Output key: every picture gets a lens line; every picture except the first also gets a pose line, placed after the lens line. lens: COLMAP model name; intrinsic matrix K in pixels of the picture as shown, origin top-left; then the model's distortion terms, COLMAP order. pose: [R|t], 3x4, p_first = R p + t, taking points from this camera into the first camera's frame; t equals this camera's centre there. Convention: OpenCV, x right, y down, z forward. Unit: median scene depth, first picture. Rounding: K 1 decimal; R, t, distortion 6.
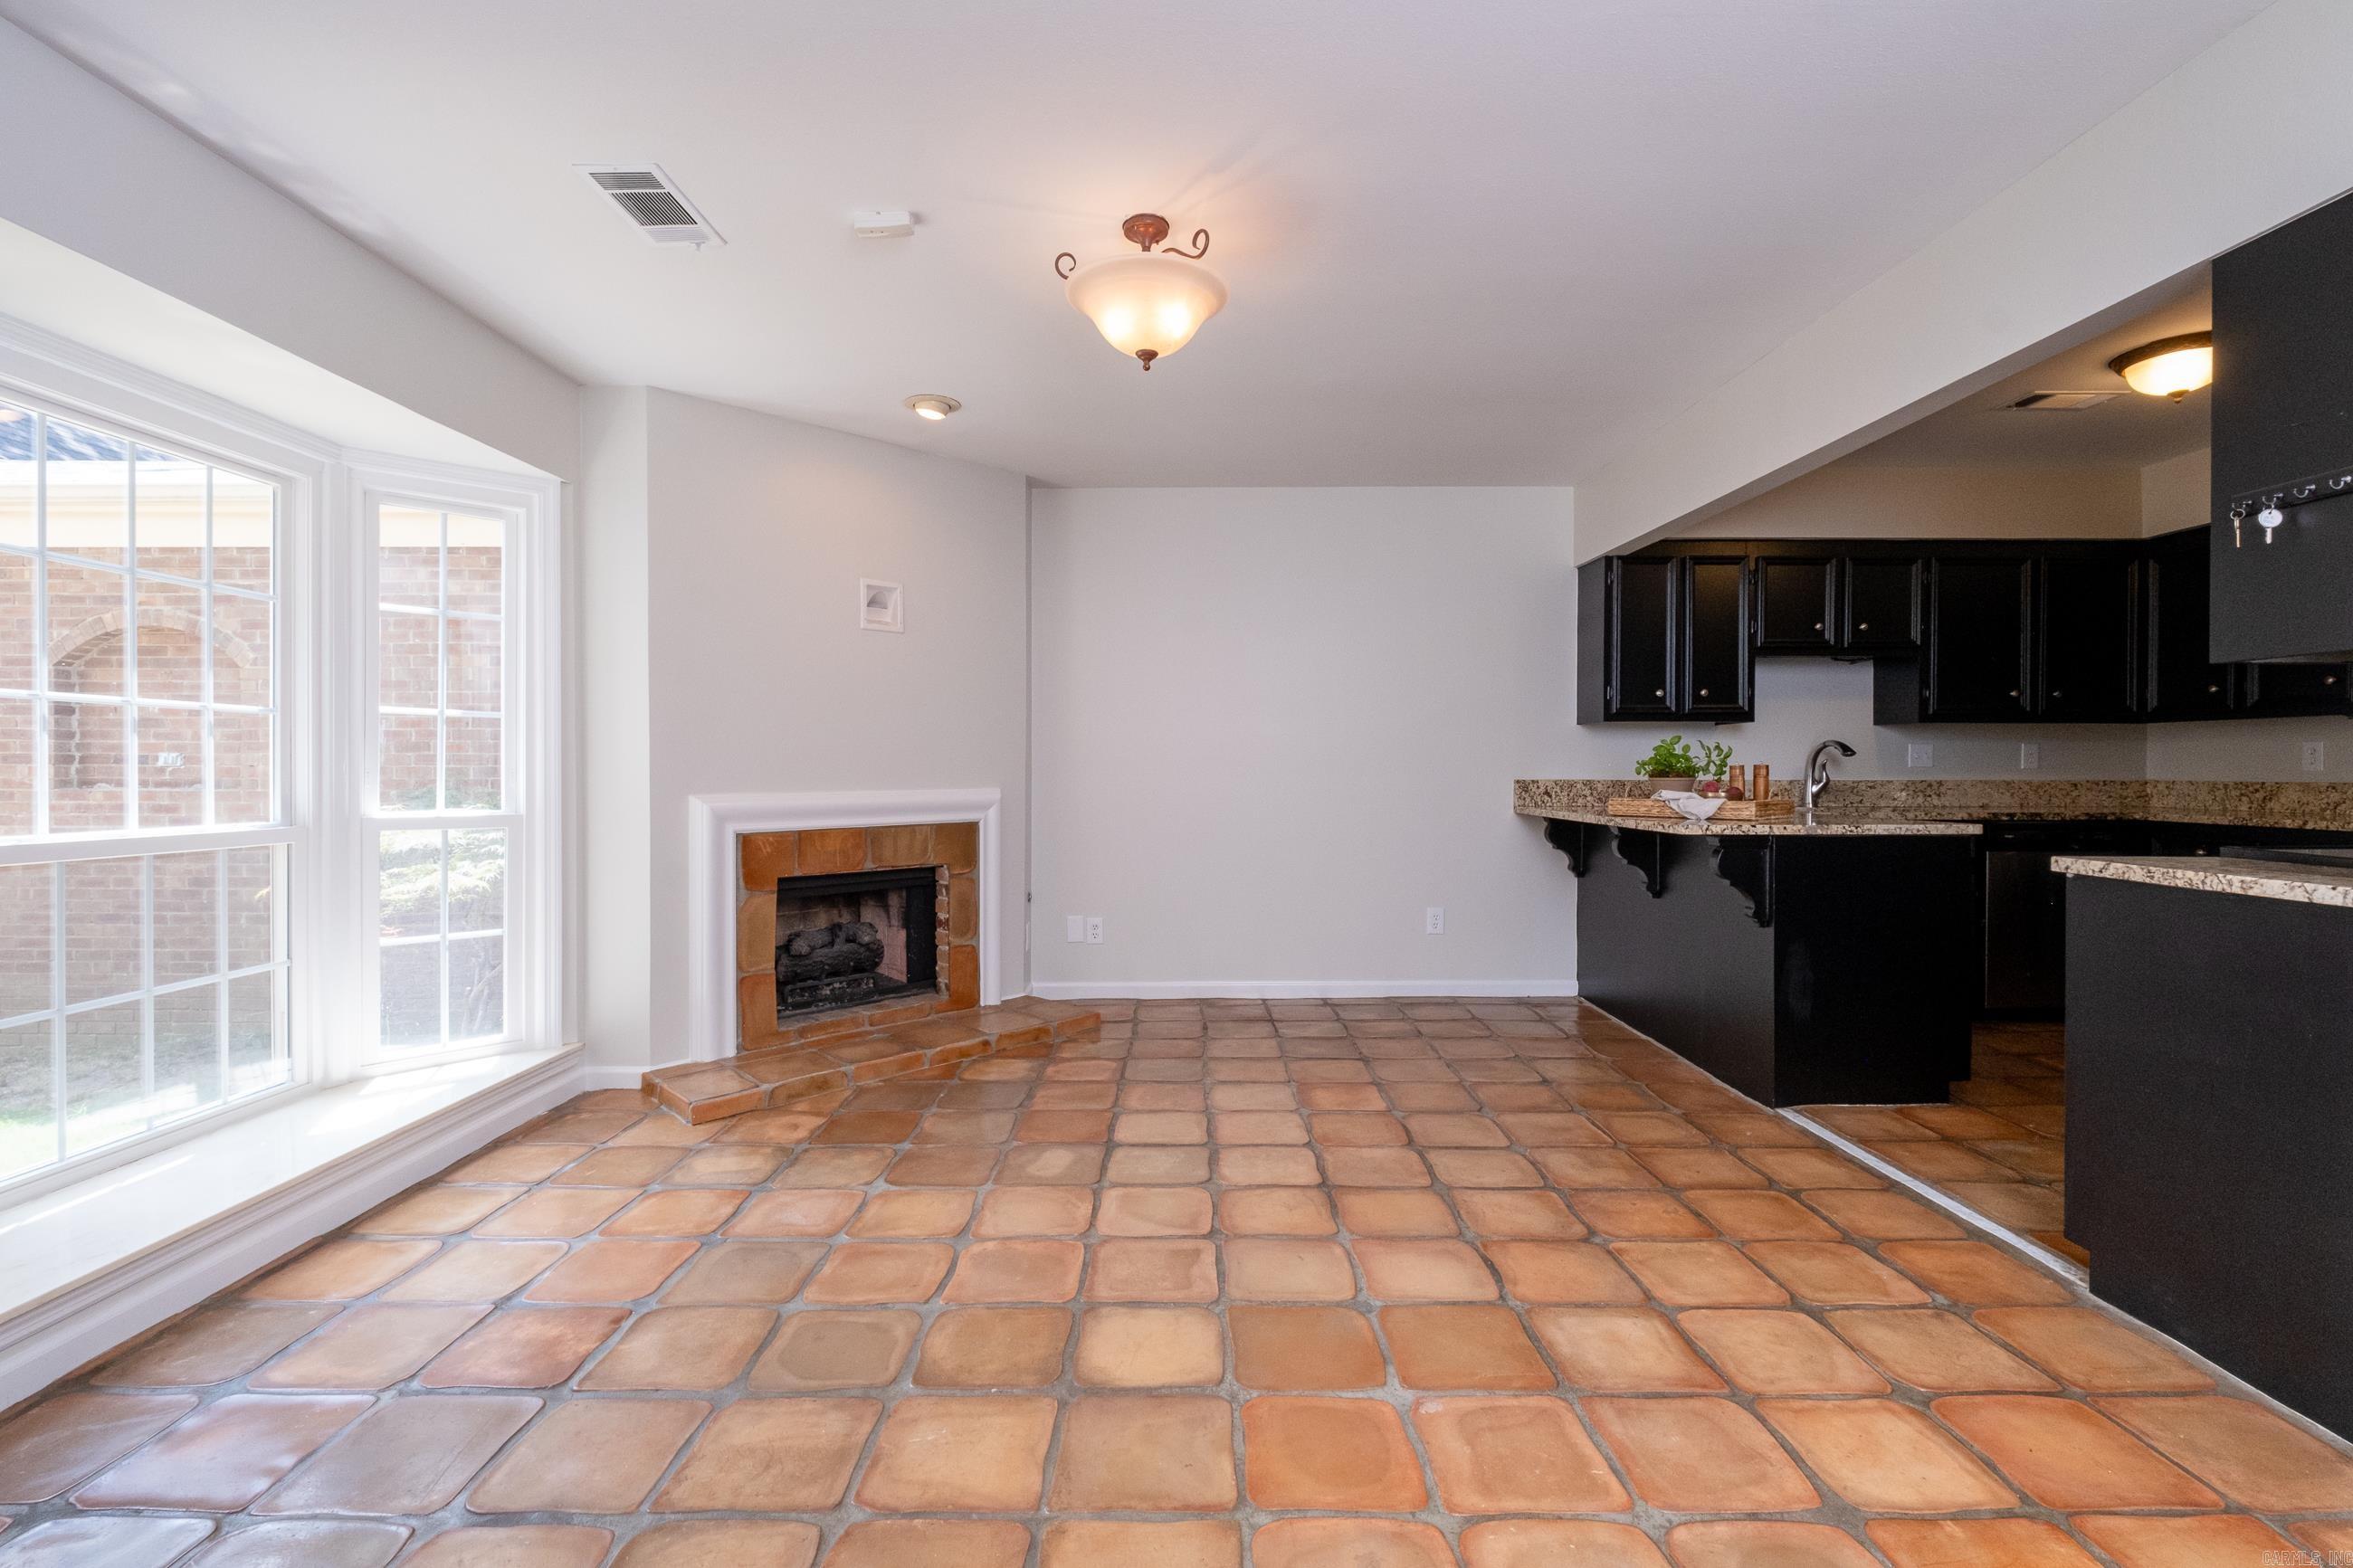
lens RADIAL K [[1034.9, 0, 1184.2], [0, 1034.9, 770.2], [0, 0, 1]] dist [-0.002714, -0.001623]
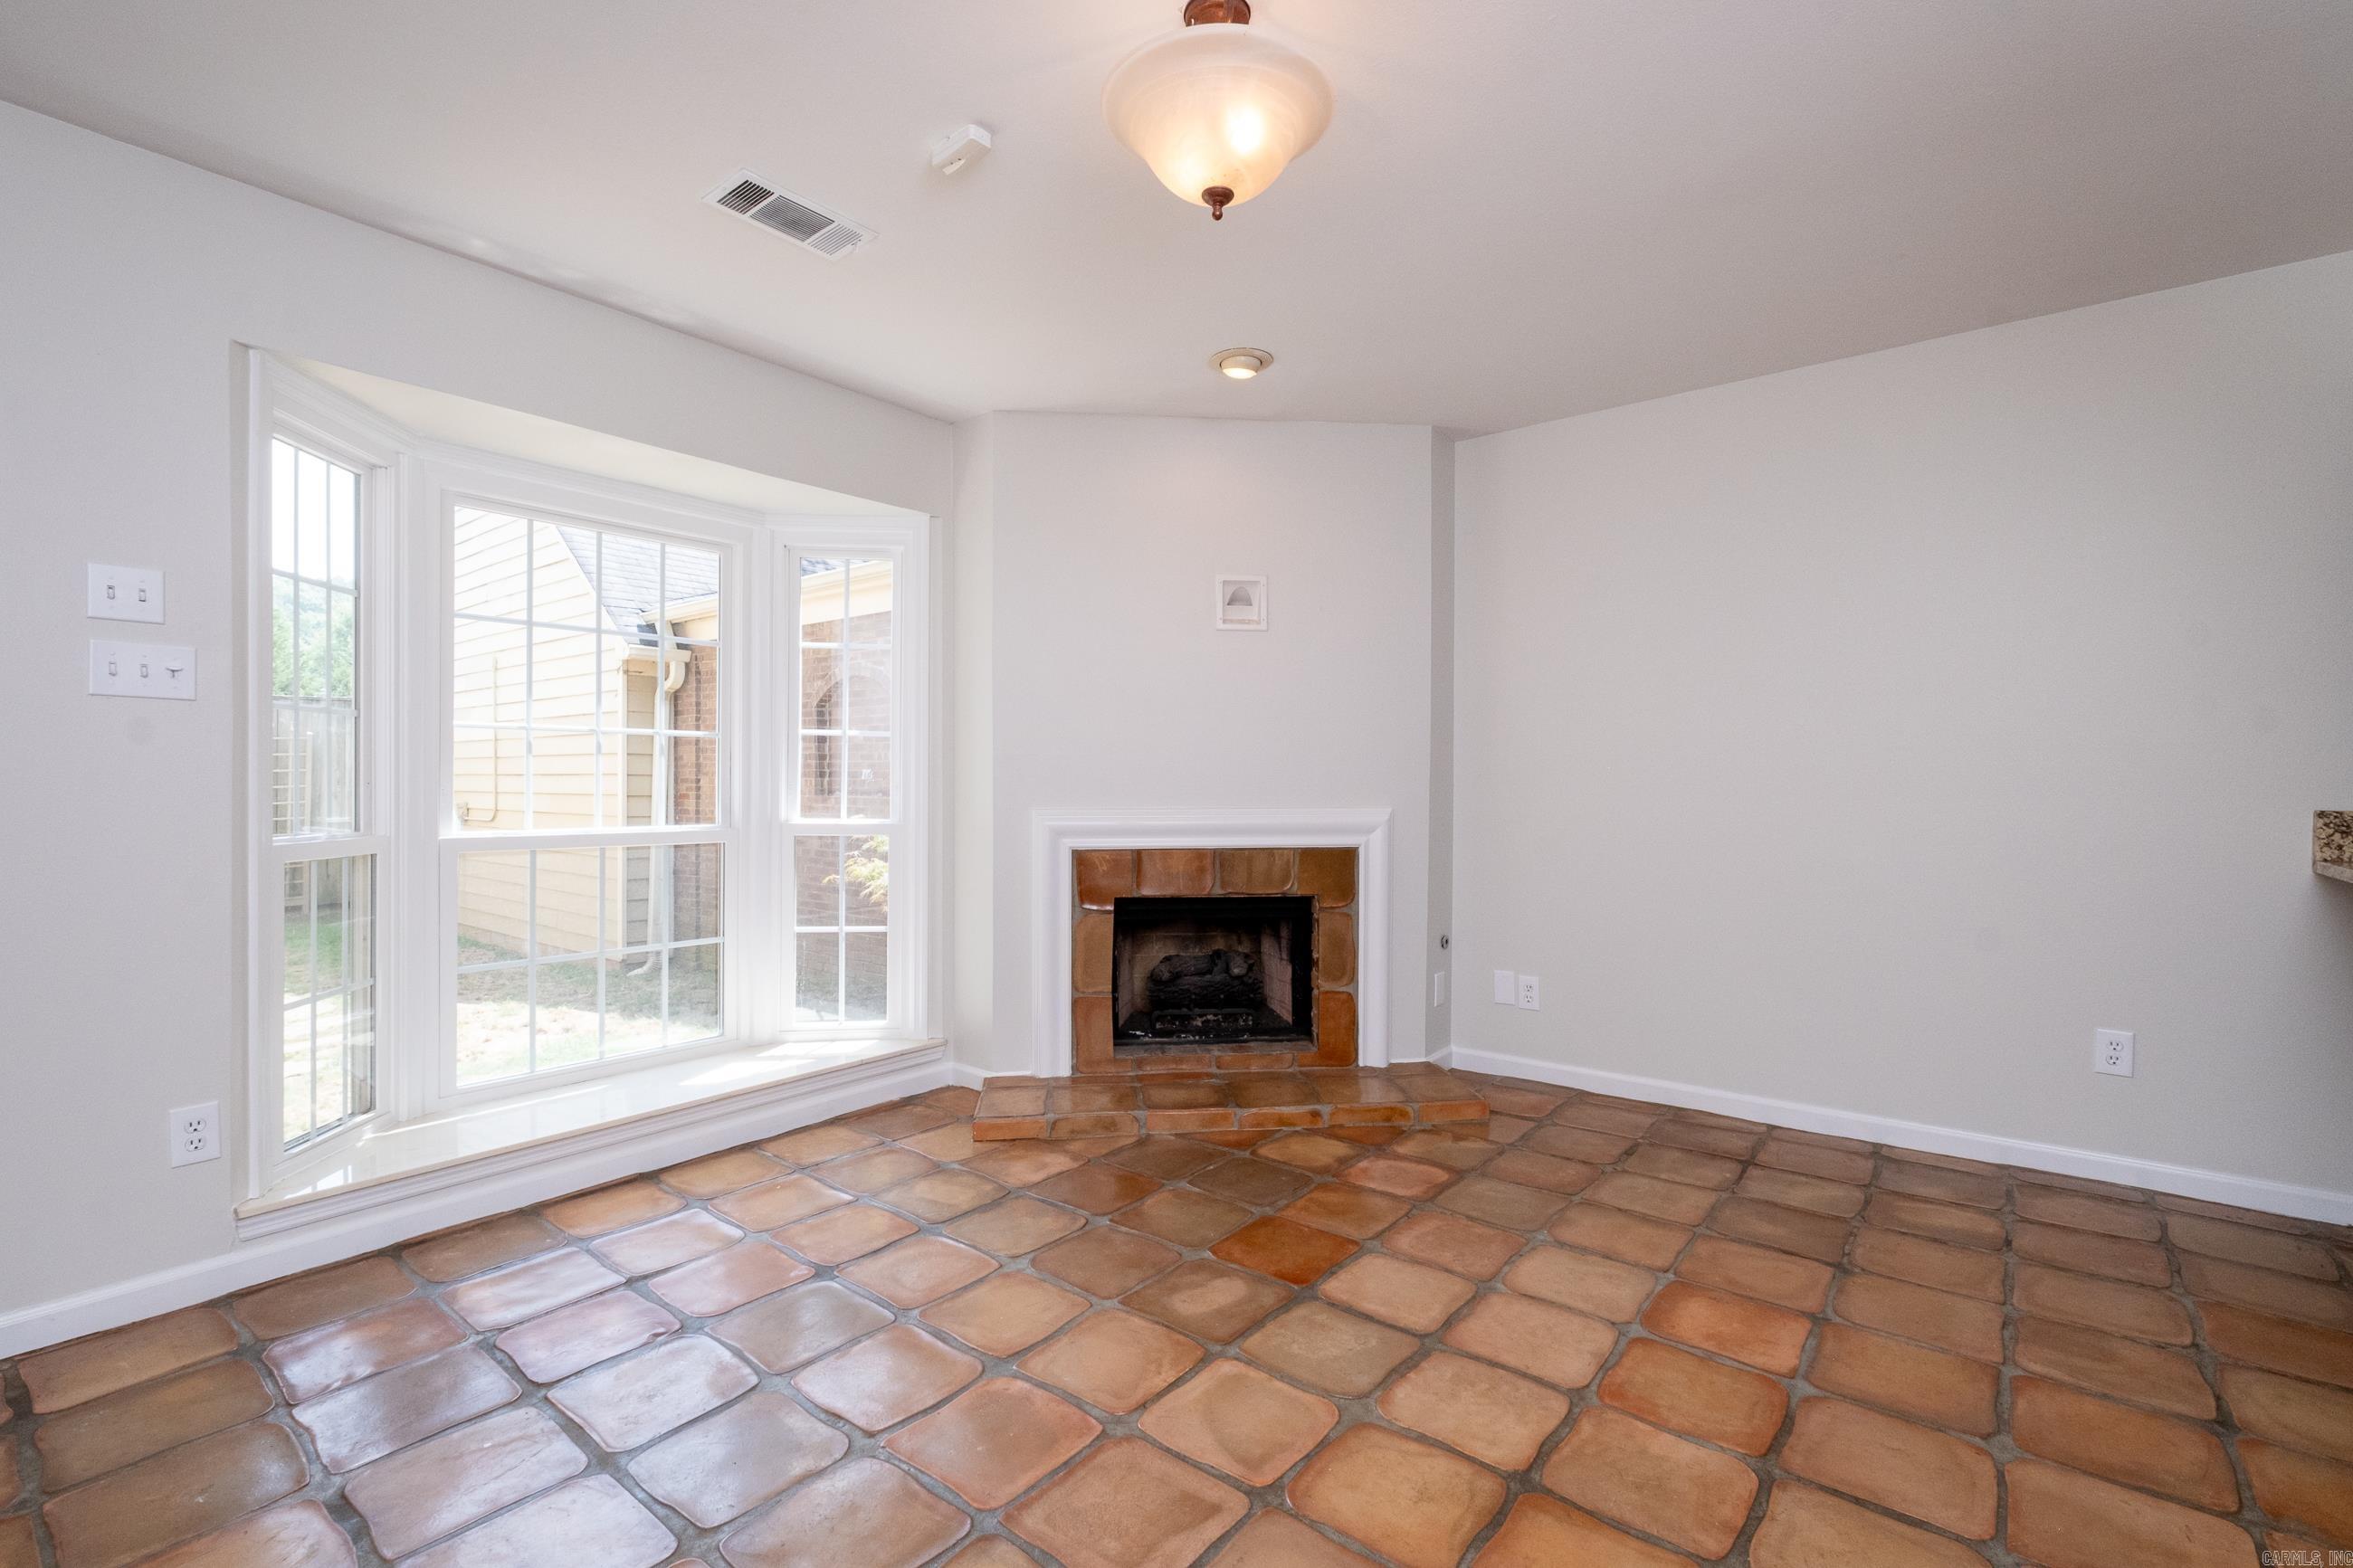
lens RADIAL K [[1034.9, 0, 1184.6], [0, 1034.9, 785.8], [0, 0, 1]] dist [-0.002714, -0.001623]
pose [[0.780980, 0.006488, -0.624522, 0.284194], [-0.006353, 0.999977, 0.002444, -0.002619], [0.624524, 0.002059, 0.781003, 0.323362]]
